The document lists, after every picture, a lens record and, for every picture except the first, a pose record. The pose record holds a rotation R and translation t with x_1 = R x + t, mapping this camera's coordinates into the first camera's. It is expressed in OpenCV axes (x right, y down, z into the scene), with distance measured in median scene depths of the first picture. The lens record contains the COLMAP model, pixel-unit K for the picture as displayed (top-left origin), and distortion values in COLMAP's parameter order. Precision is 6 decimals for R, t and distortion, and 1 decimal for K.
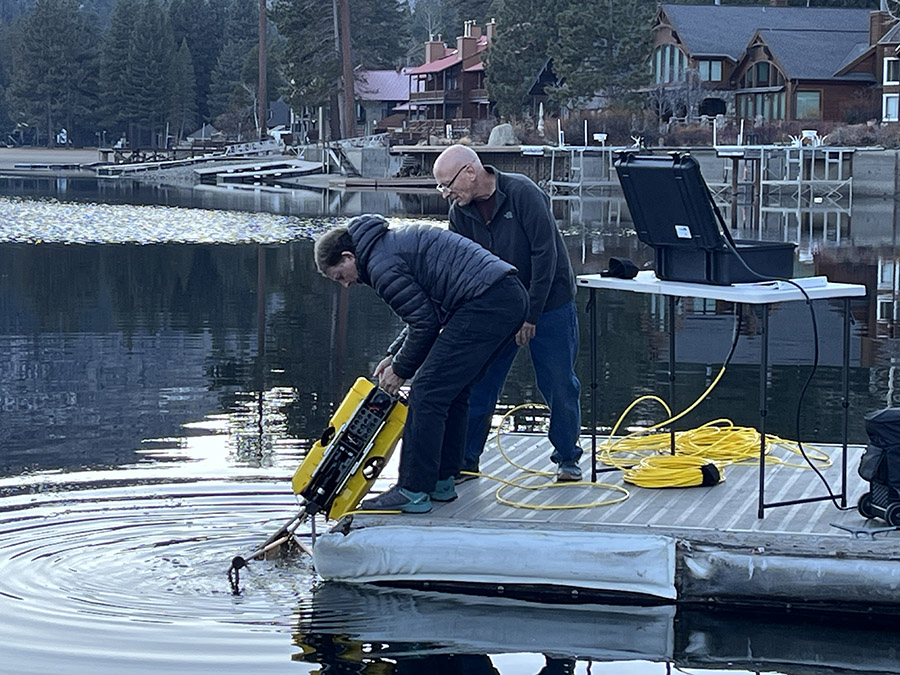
lens RADIAL K [[2393.0, 0, 449.2], [0, 2393.0, 338.2], [0, 0, 1]] dist [0.119203, 0.000000]
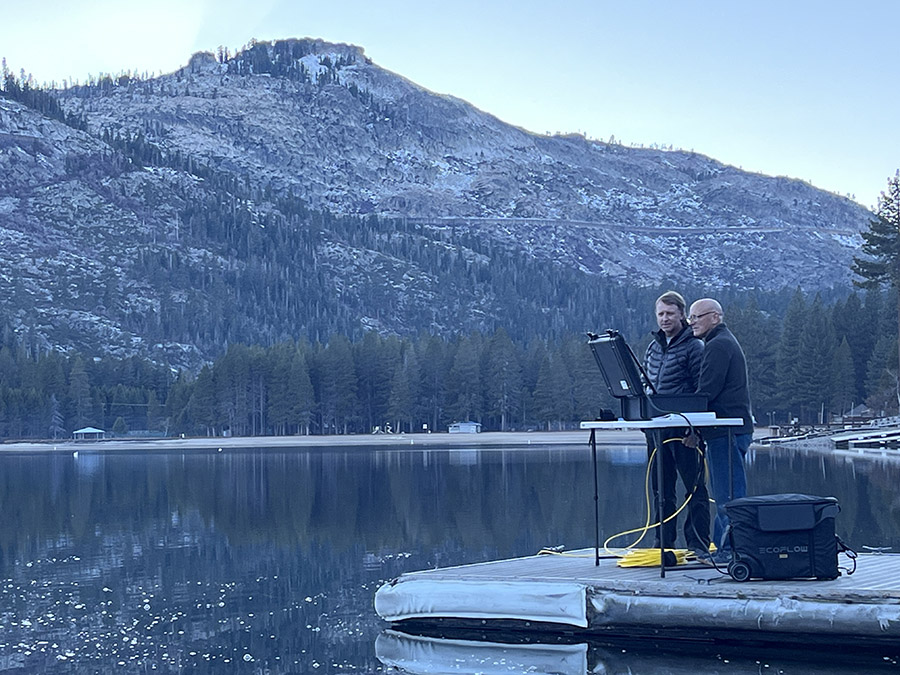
lens RADIAL K [[1942.8, 0, 450.8], [0, 1942.8, 337.3], [0, 0, 1]] dist [0.254234, 0.000000]
pose [[0.943822, -0.041888, -0.327789, 0.405563], [-0.000757, 0.991657, -0.128904, 0.084563], [0.330453, 0.121910, 0.935916, -0.171031]]
